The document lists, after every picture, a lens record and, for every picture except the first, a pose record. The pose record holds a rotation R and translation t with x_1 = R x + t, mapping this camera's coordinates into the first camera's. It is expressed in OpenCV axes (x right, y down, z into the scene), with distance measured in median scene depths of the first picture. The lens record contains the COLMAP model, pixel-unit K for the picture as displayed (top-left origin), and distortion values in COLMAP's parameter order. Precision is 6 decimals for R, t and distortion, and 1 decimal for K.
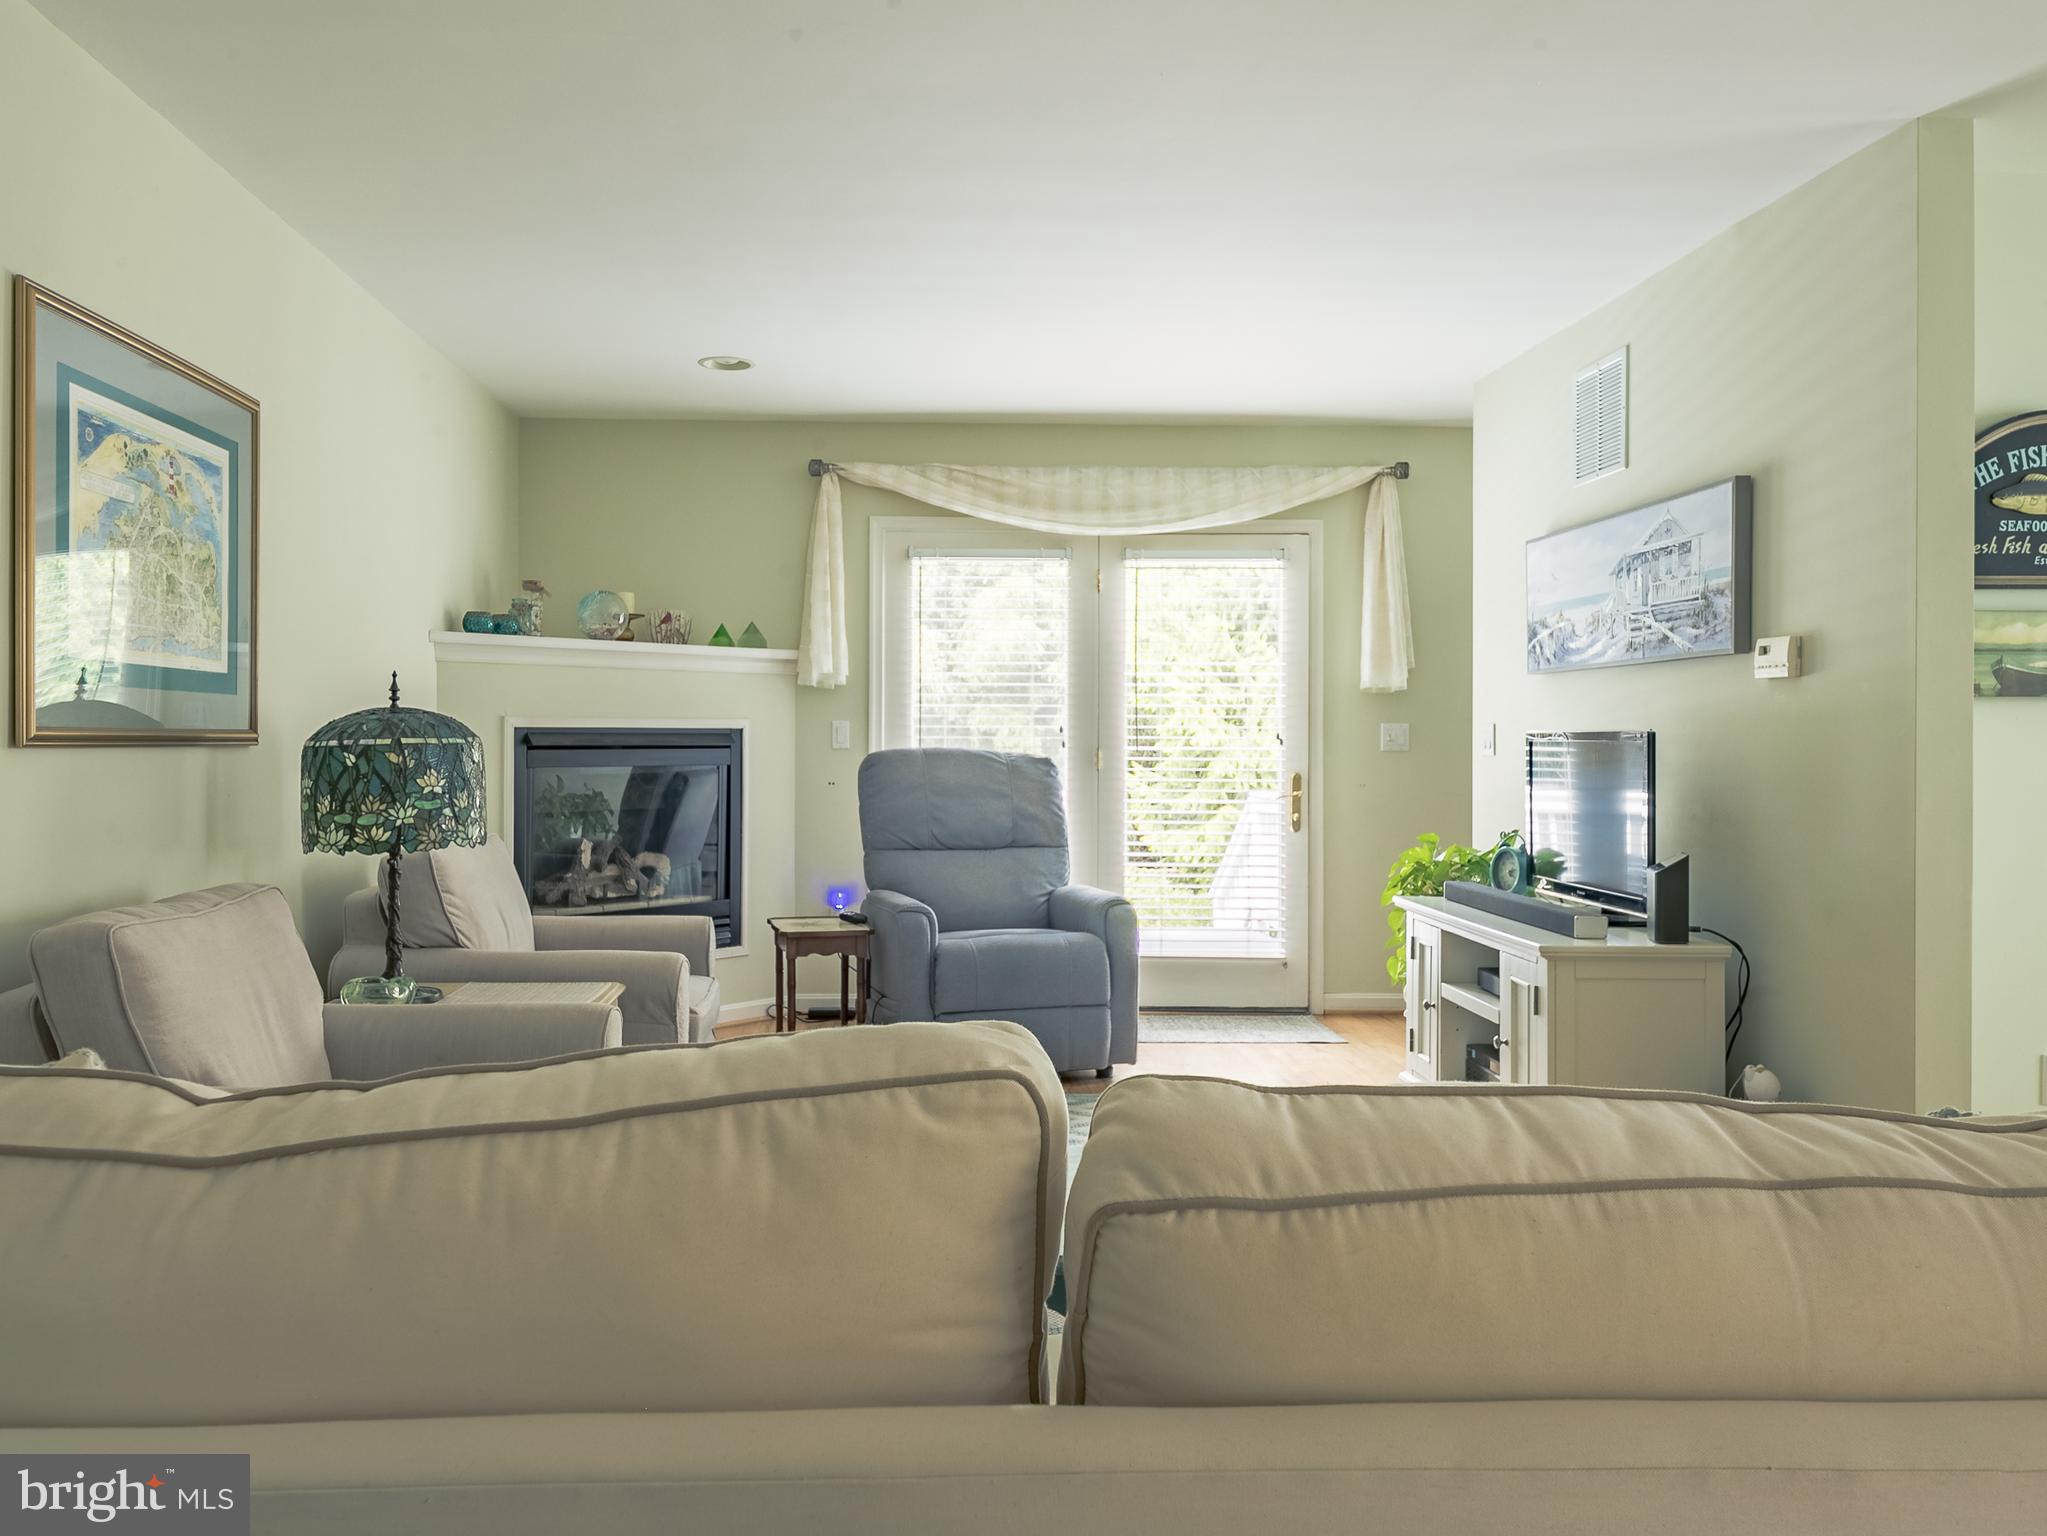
lens RADIAL K [[1599.6, 0, 1023.5], [0, 1599.6, 768.0], [0, 0, 1]] dist [0.060051, -0.098480]
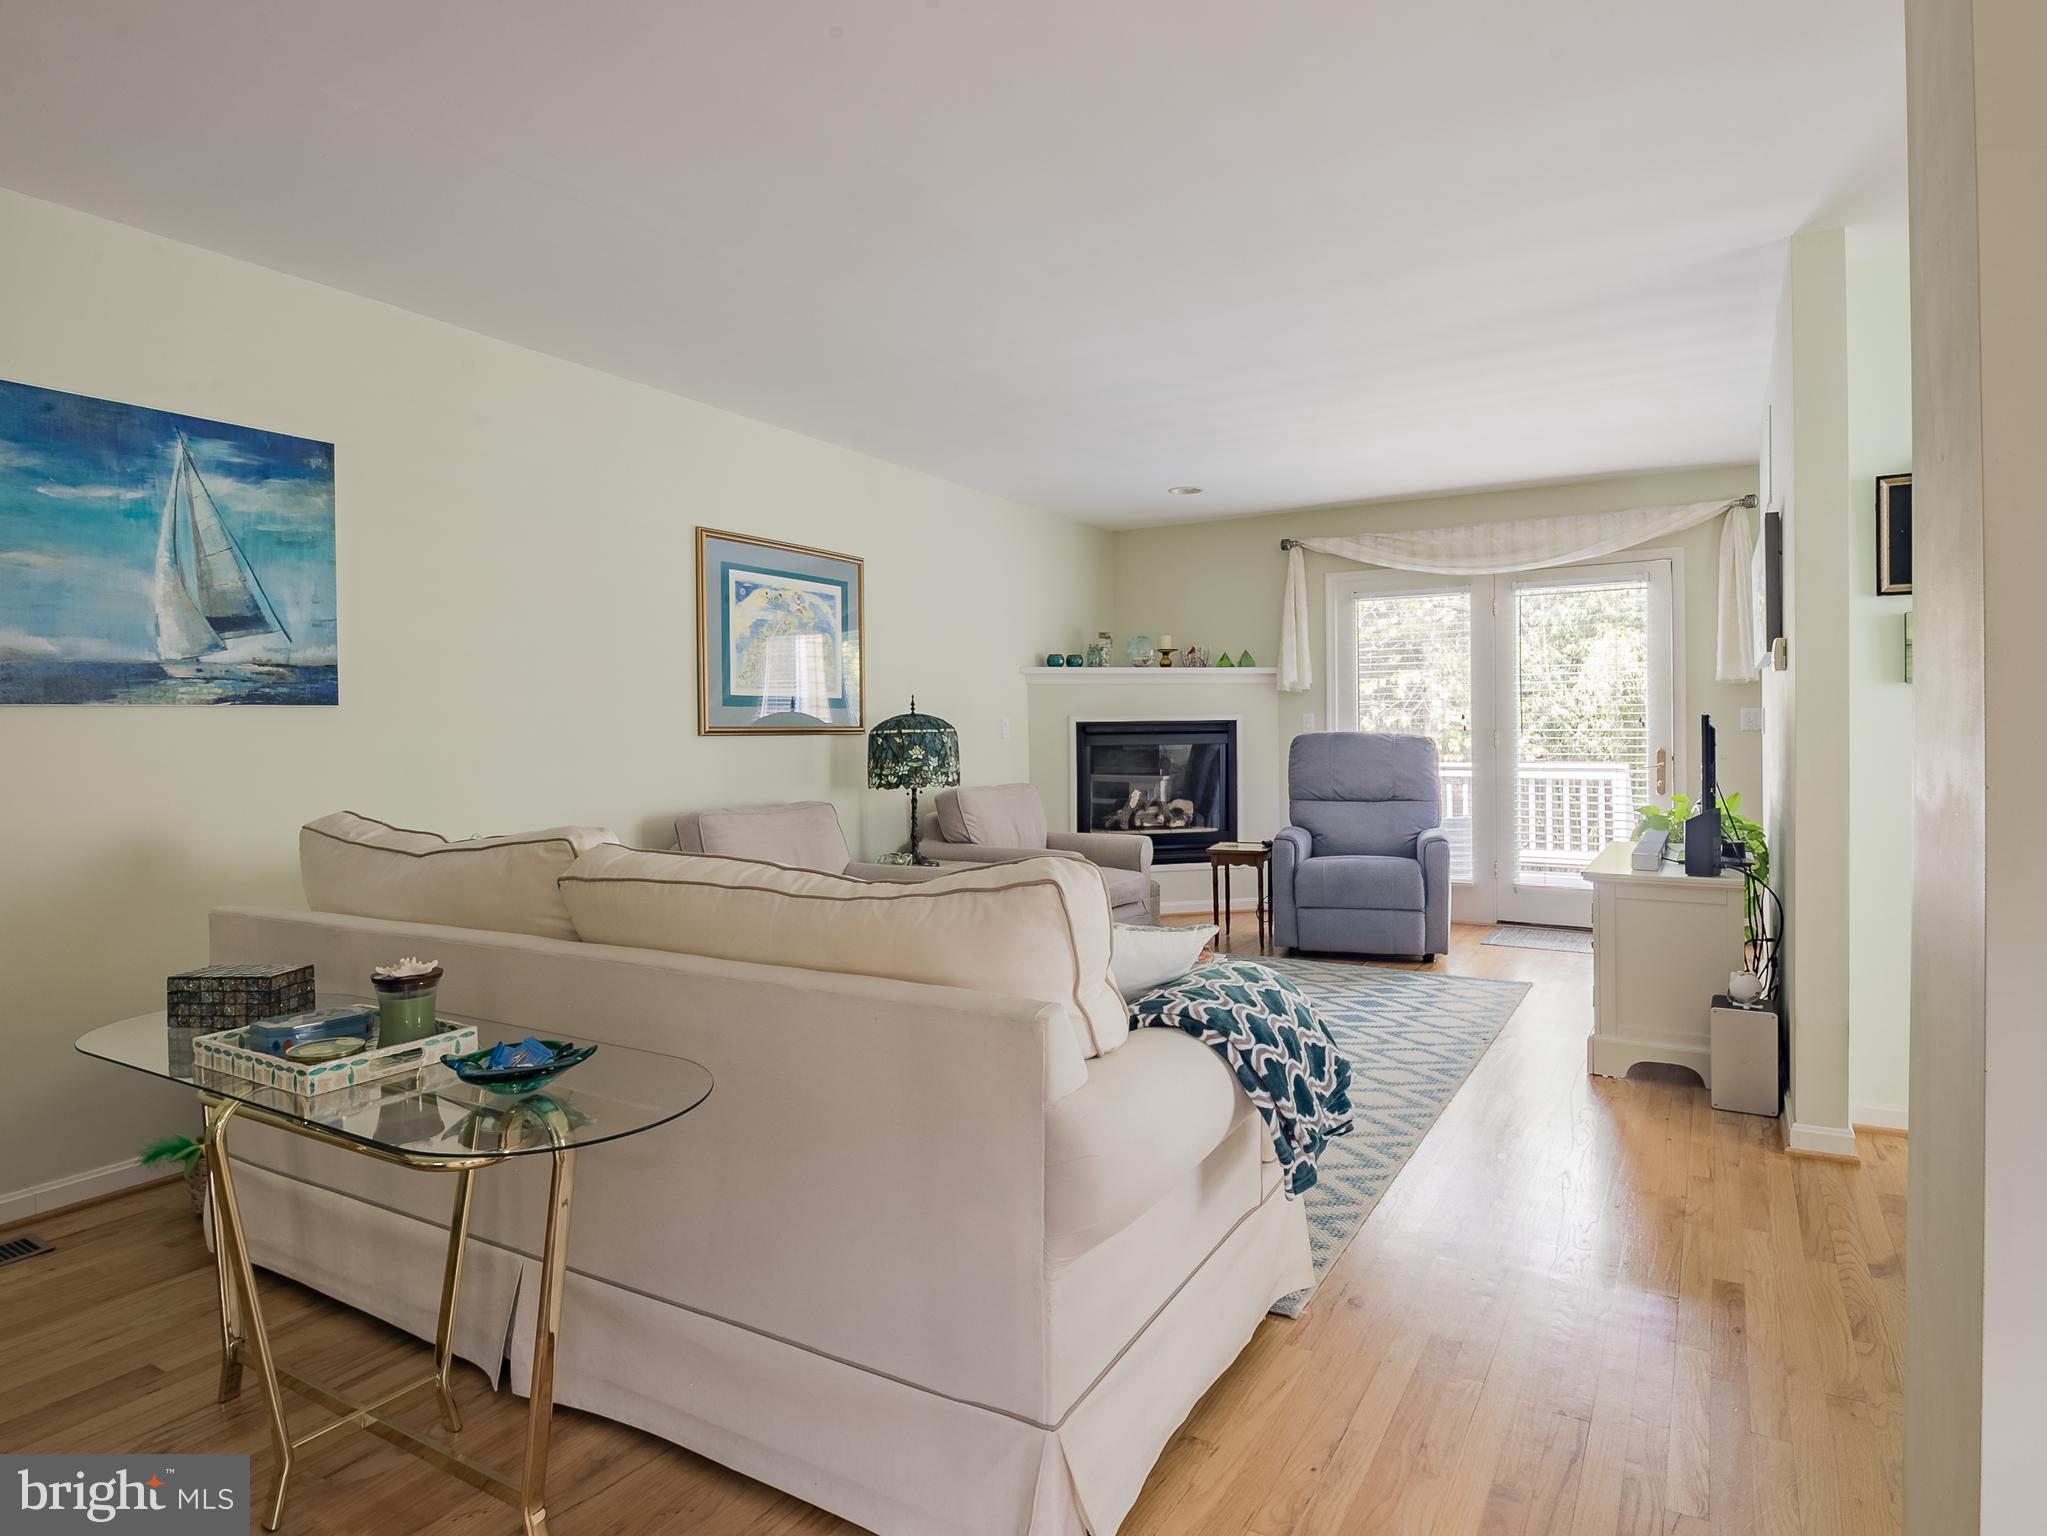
lens RADIAL K [[1171.3, 0, 1023.5], [0, 1171.3, 768.0], [0, 0, 1]] dist [0.001081, -0.000727]
pose [[0.843194, 0.006555, -0.537570, 0.283025], [0.002417, 0.999869, 0.015984, 0.003002], [0.537604, -0.014777, 0.843068, -0.061218]]
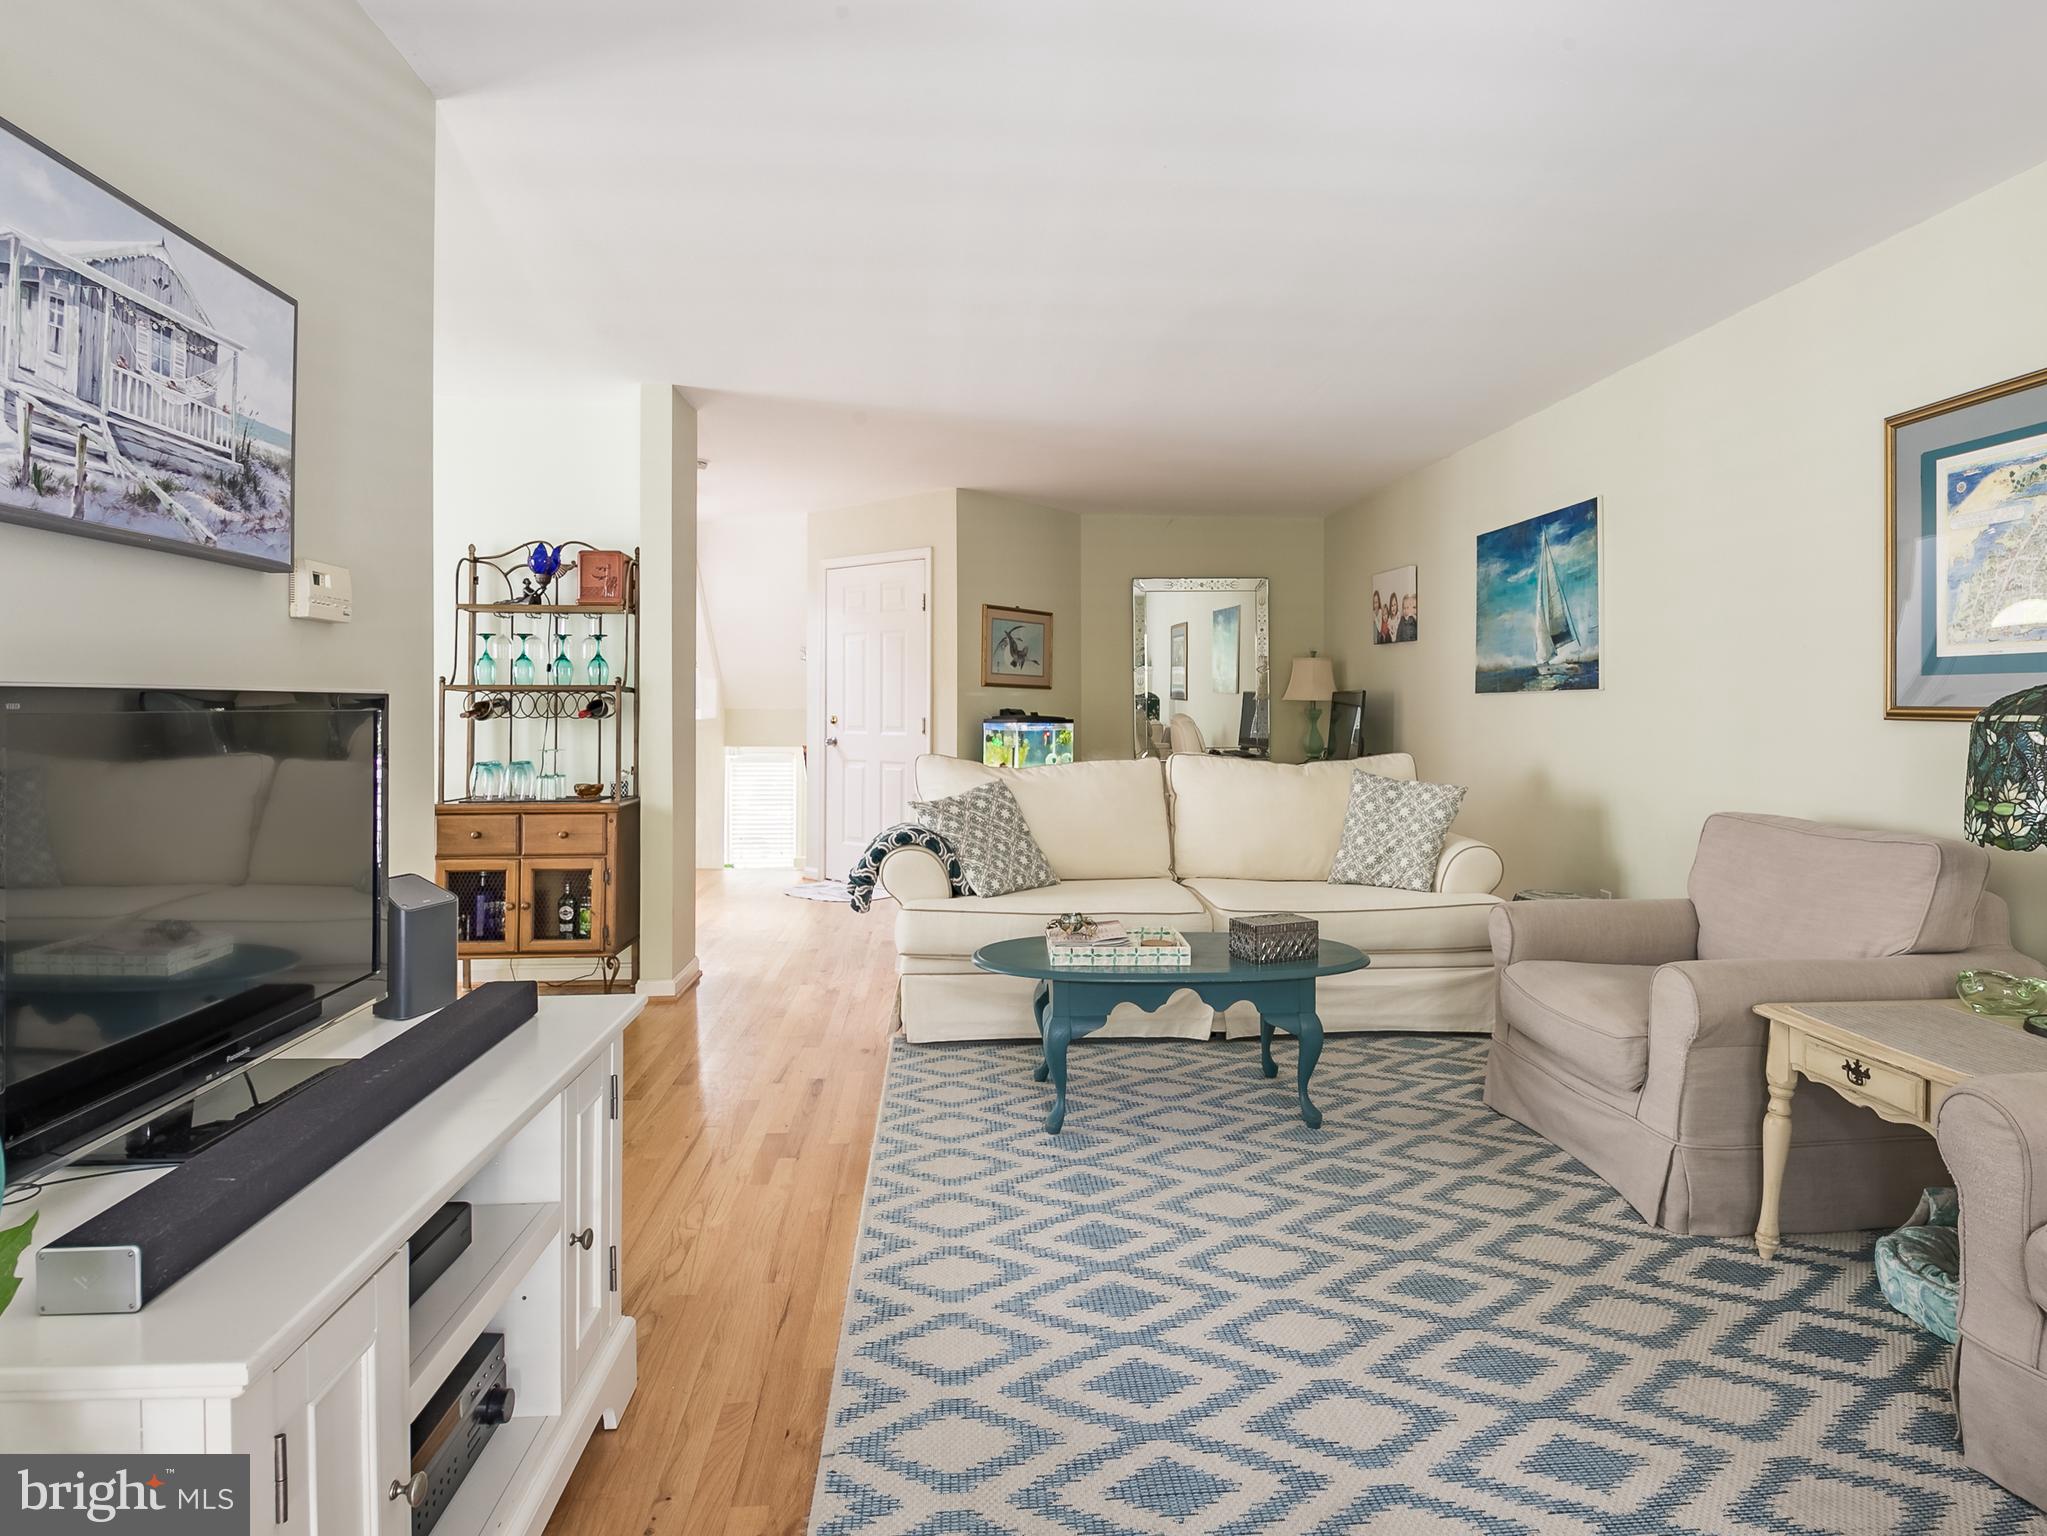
lens RADIAL K [[1171.3, 0, 1023.5], [0, 1171.3, 768.0], [0, 0, 1]] dist [0.001081, -0.000727]
pose [[-0.999846, -0.010100, -0.014380, 0.095943], [-0.011157, 0.997088, 0.075437, -0.019973], [0.013576, 0.075585, -0.997047, 0.950778]]
